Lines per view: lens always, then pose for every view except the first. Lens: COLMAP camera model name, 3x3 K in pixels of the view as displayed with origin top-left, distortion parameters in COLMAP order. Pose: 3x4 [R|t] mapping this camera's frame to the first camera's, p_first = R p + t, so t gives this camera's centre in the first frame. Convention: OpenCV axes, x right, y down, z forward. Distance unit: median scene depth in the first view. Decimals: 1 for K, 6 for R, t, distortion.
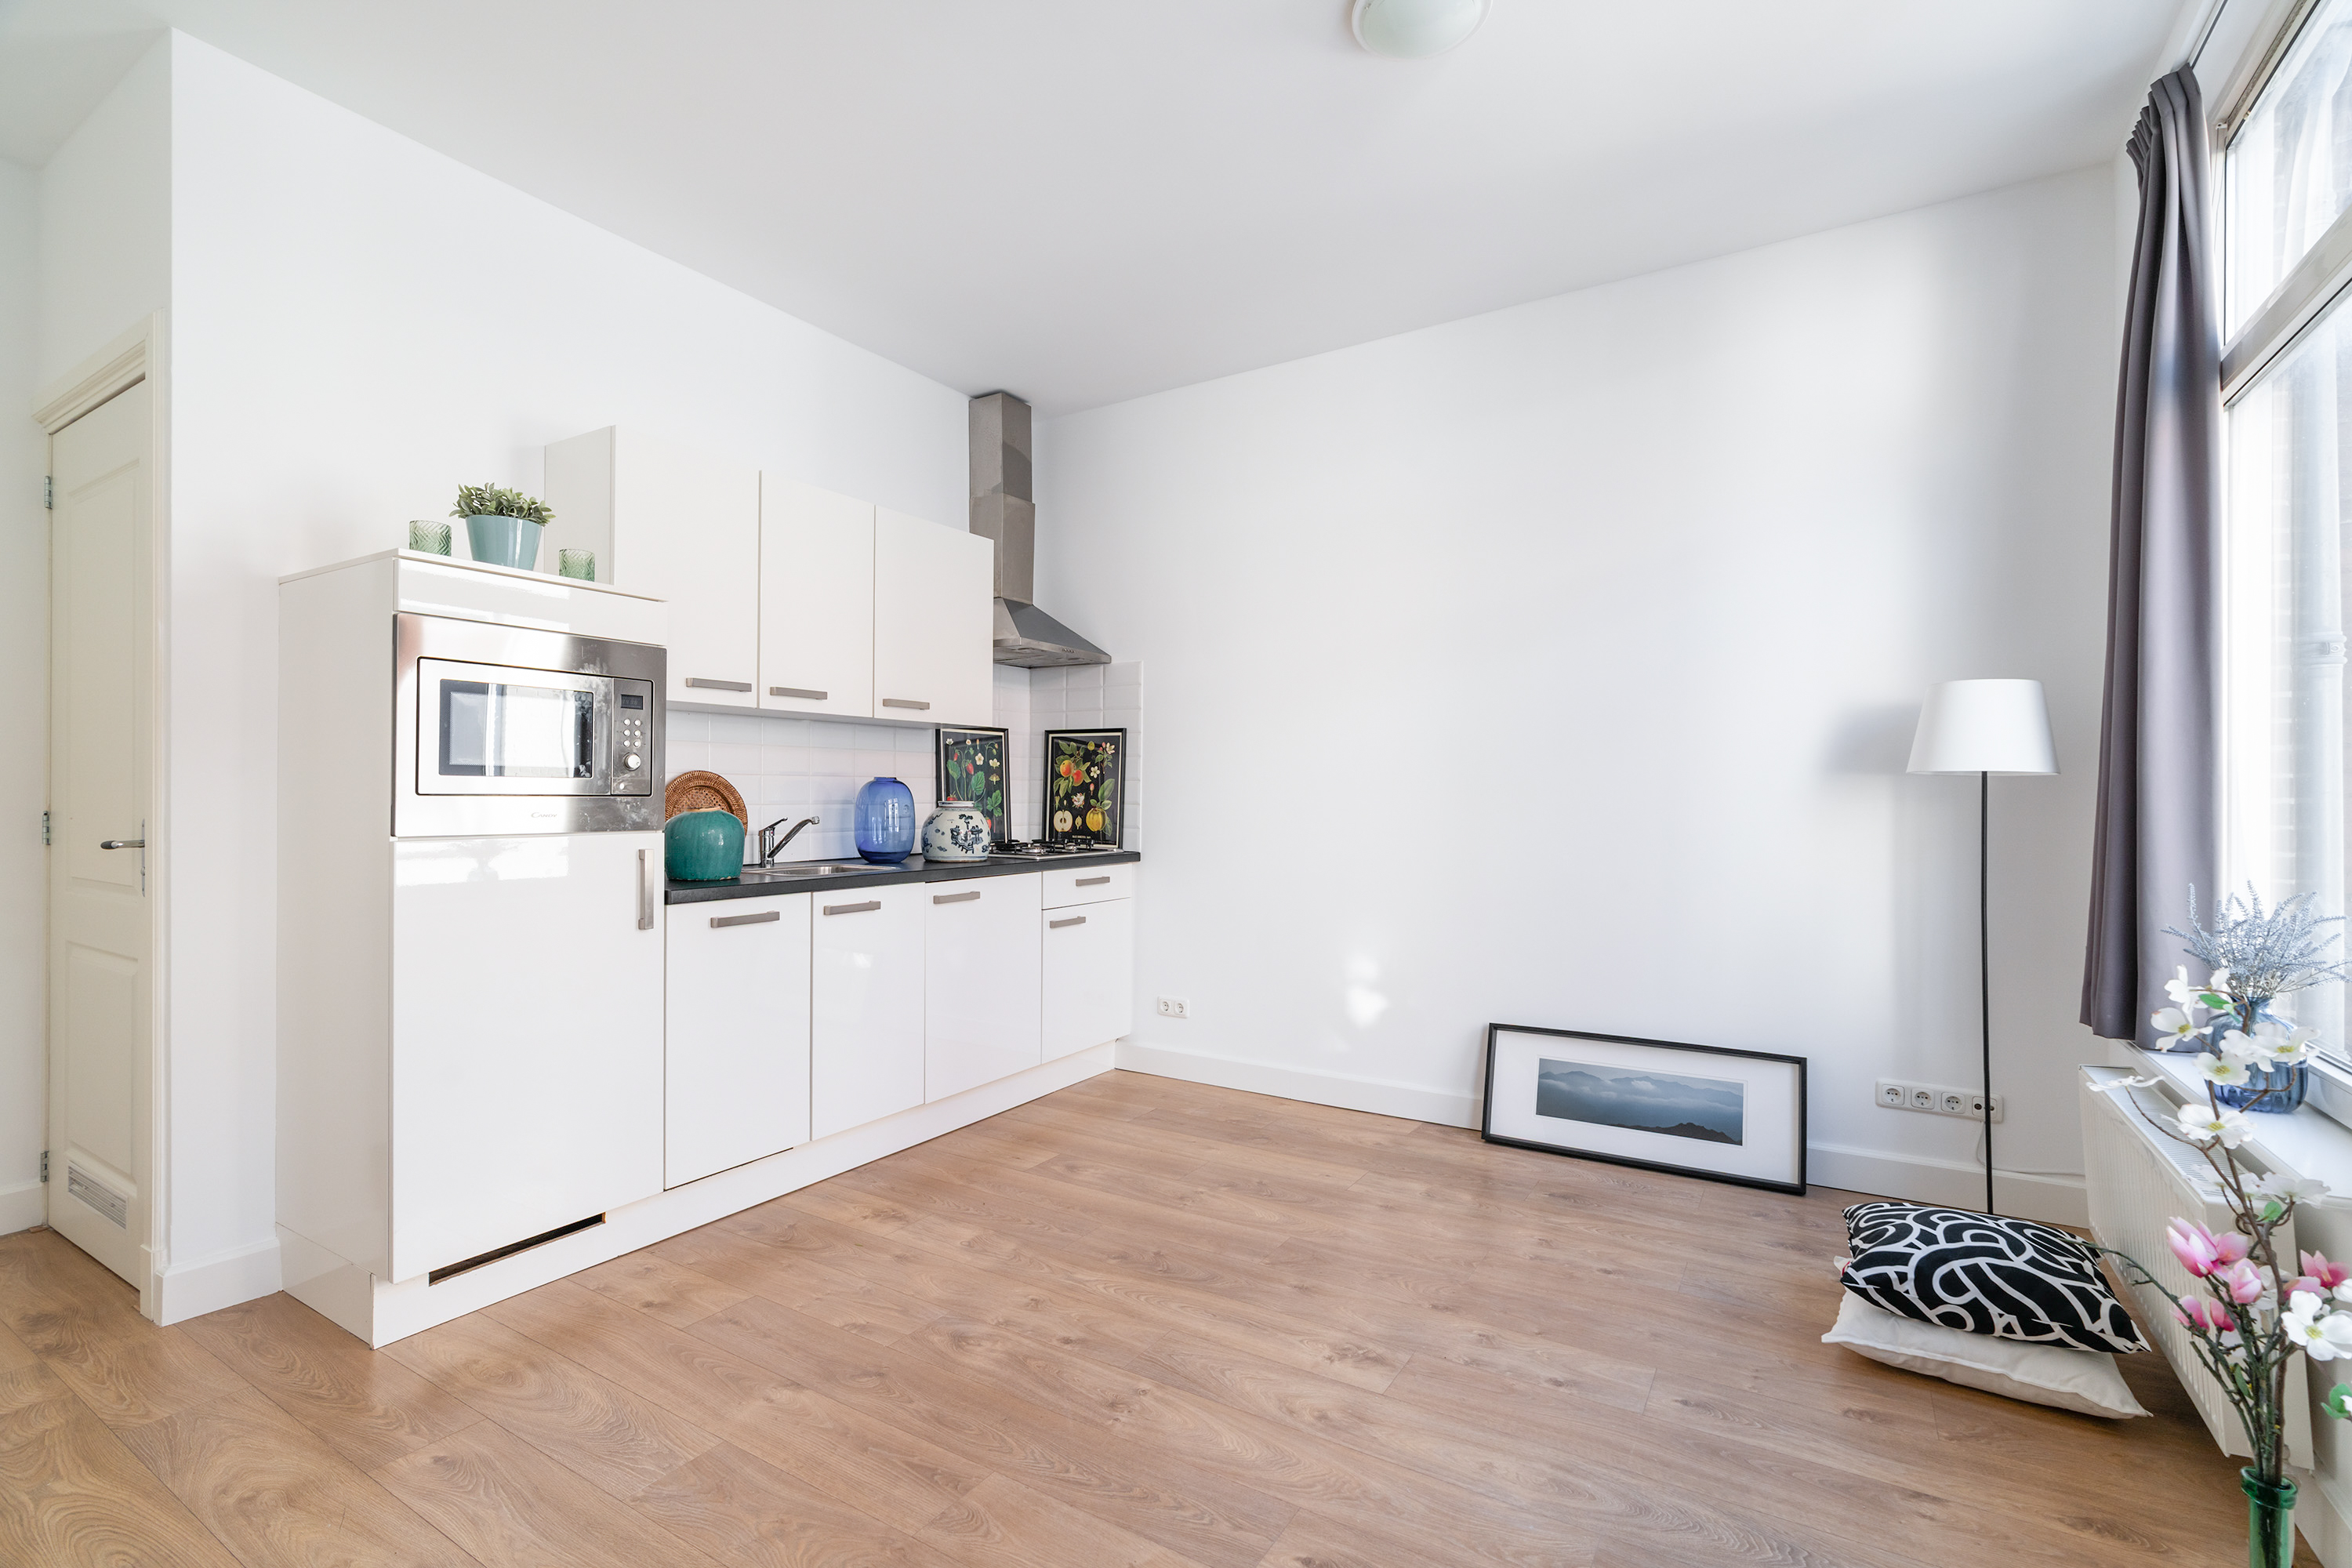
lens RADIAL K [[1062.3, 0, 1175.9], [0, 1062.3, 794.1], [0, 0, 1]] dist [-0.012285, 0.004782]
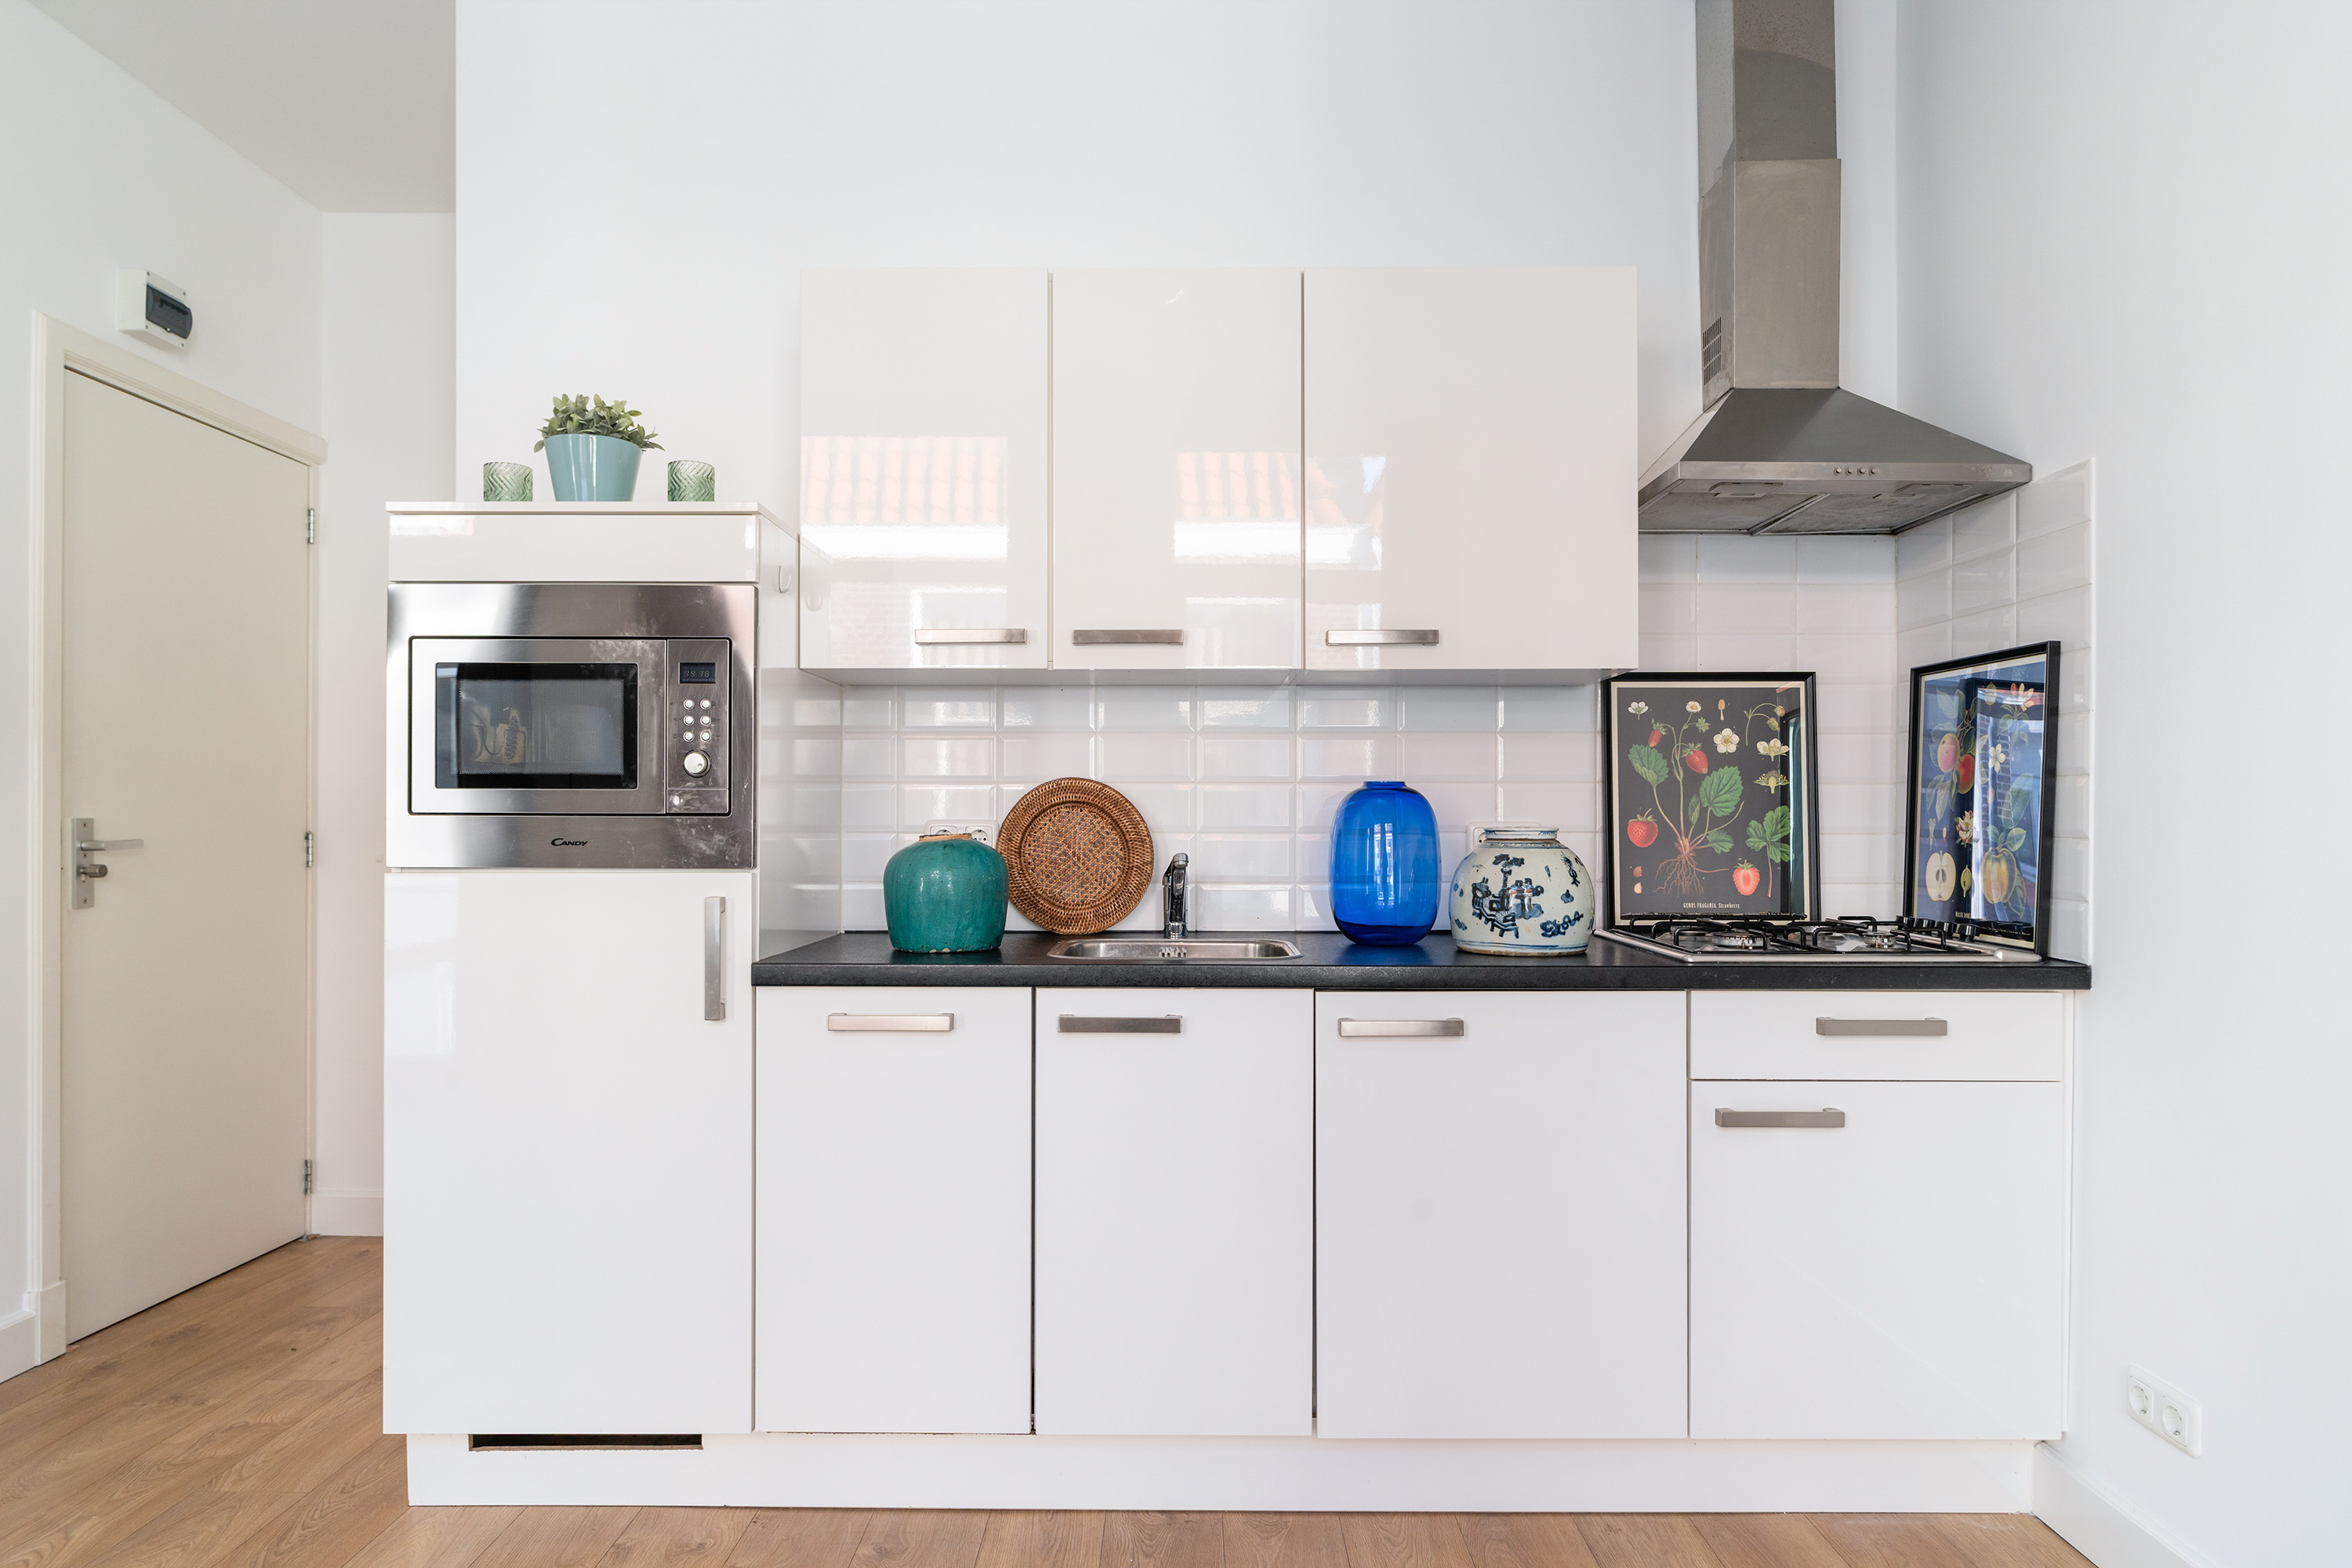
lens RADIAL K [[1388.0, 0, 1199.0], [0, 1388.0, 816.6], [0, 0, 1]] dist [-0.004941, 0.004186]
pose [[0.518851, -0.004751, -0.854852, 0.329365], [0.000597, 0.999986, -0.005195, 0.006058], [0.854865, 0.002185, 0.518846, 0.696998]]
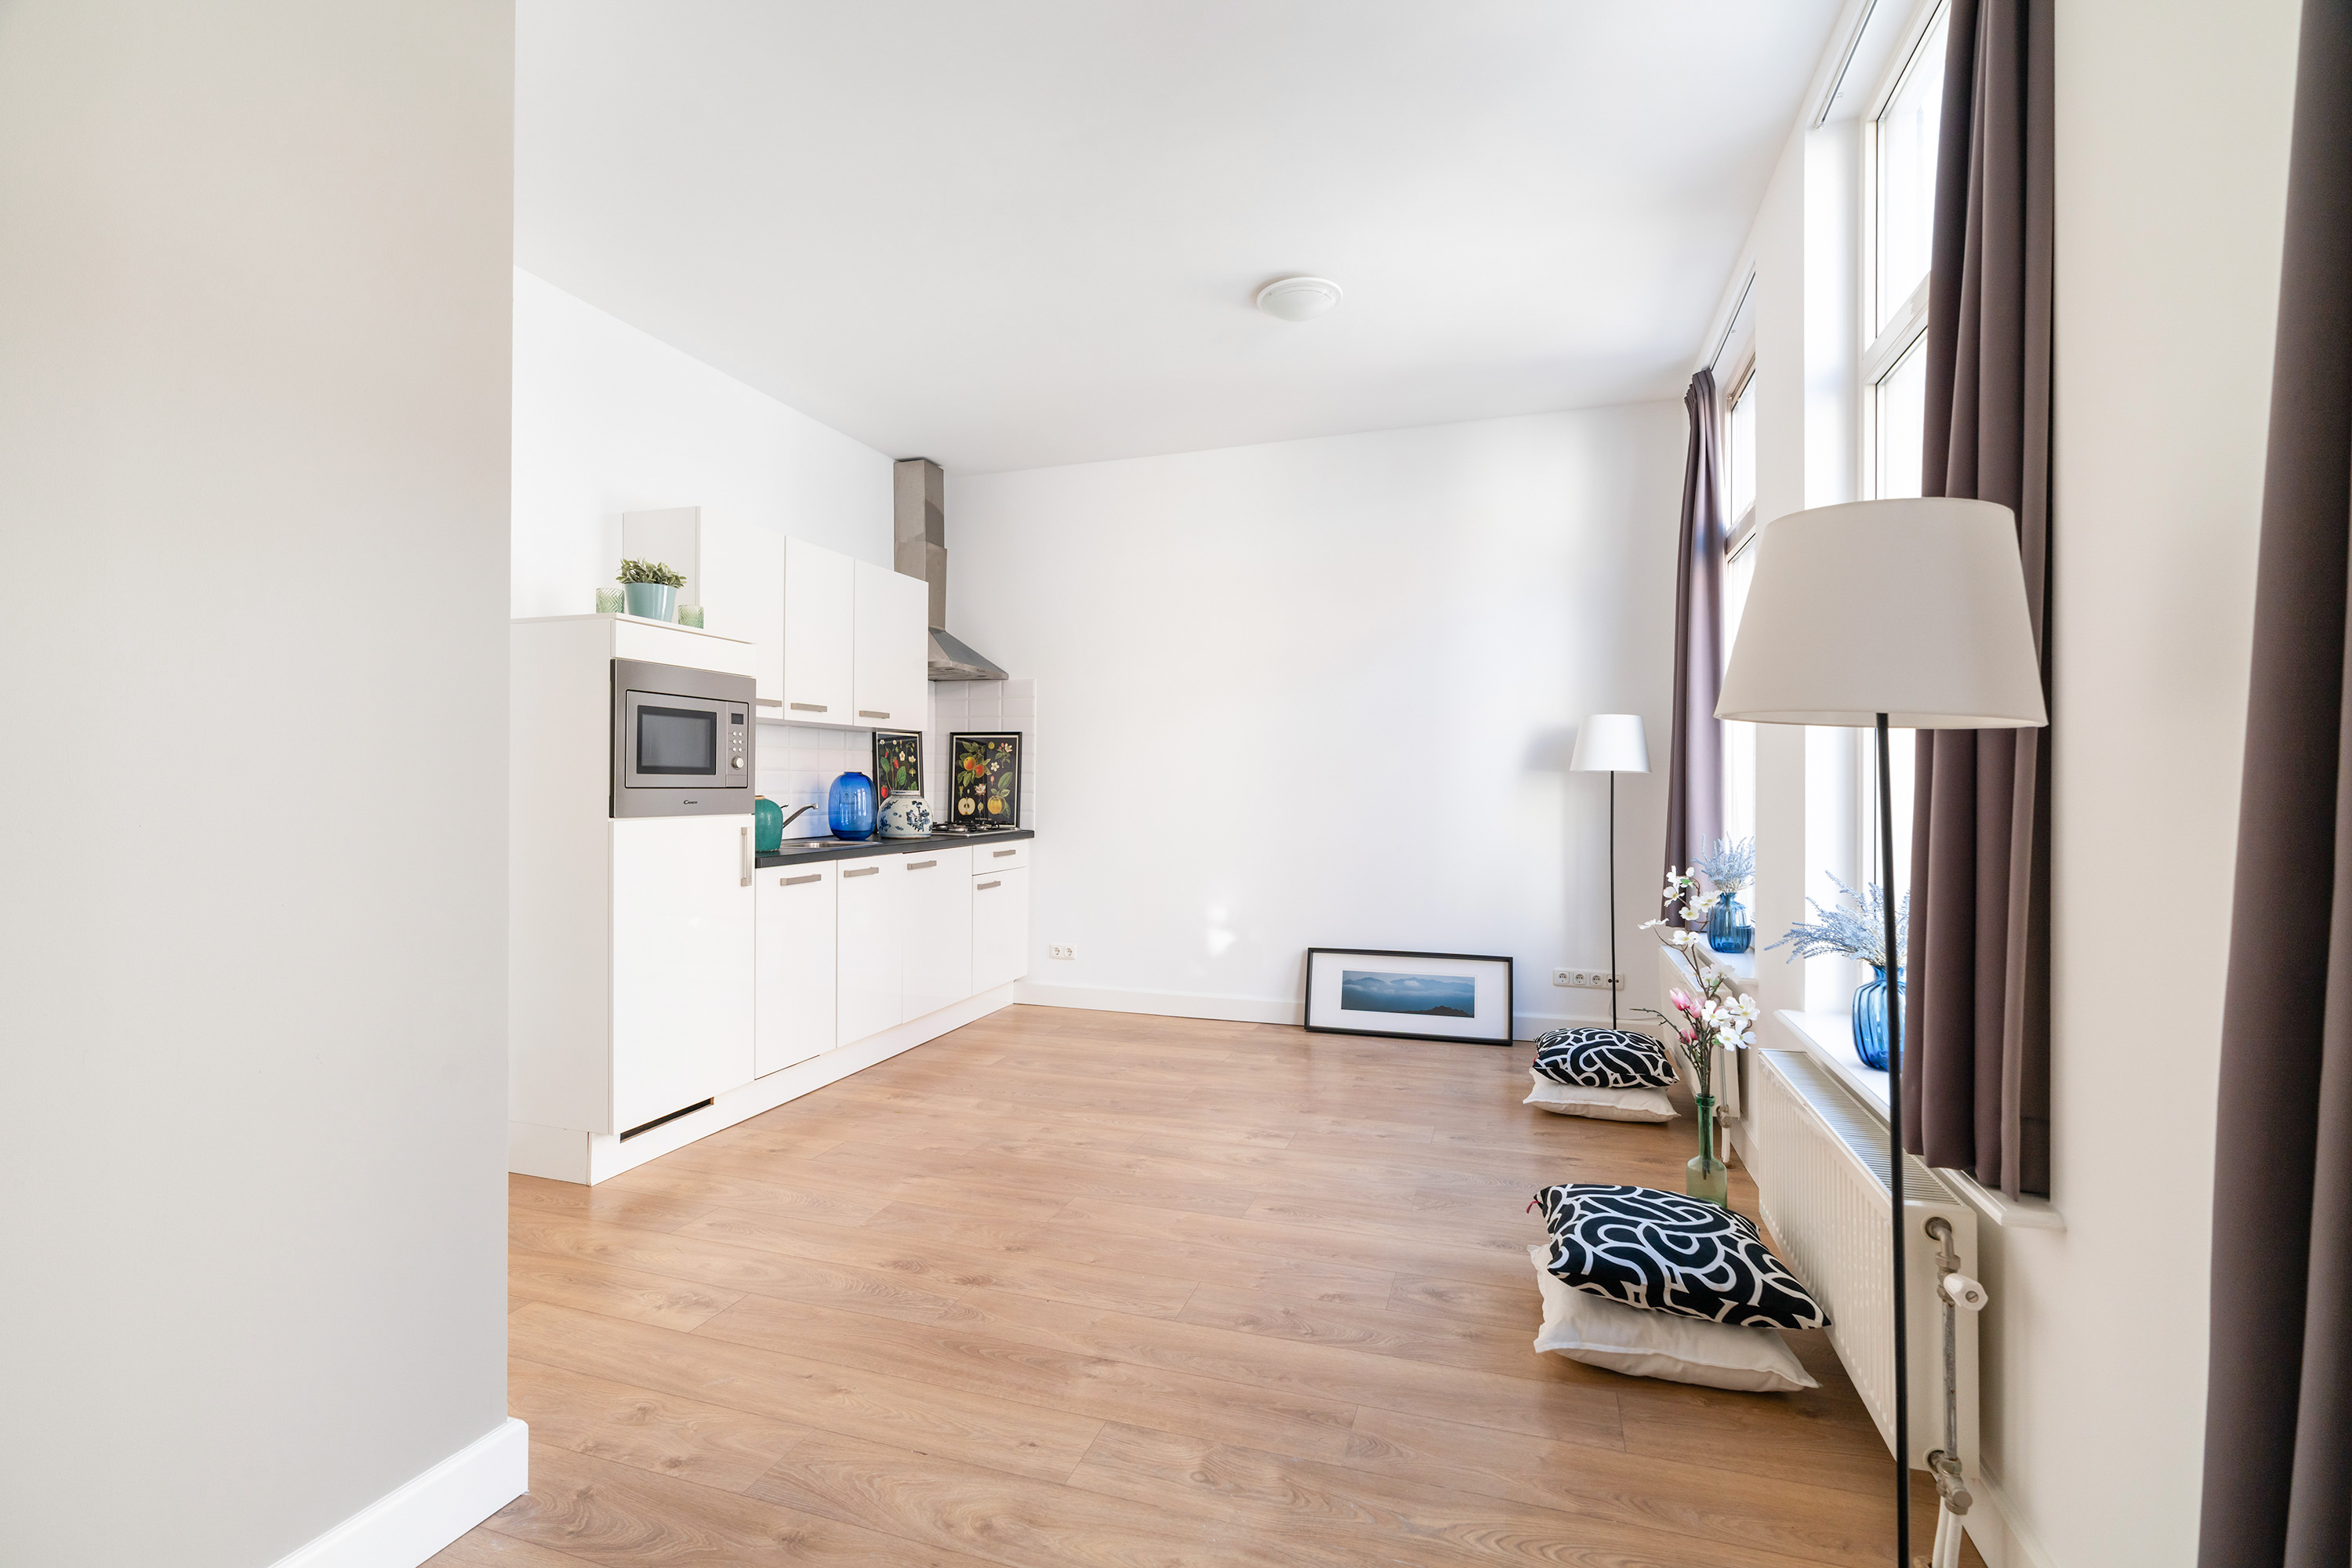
lens RADIAL K [[1062.3, 0, 1177.4], [0, 1062.3, 781.7], [0, 0, 1]] dist [-0.012285, 0.004782]
pose [[0.971897, -0.001062, 0.235405, -0.242398], [0.000999, 0.999999, 0.000385, -0.005289], [-0.235405, -0.000139, 0.971897, -0.387322]]
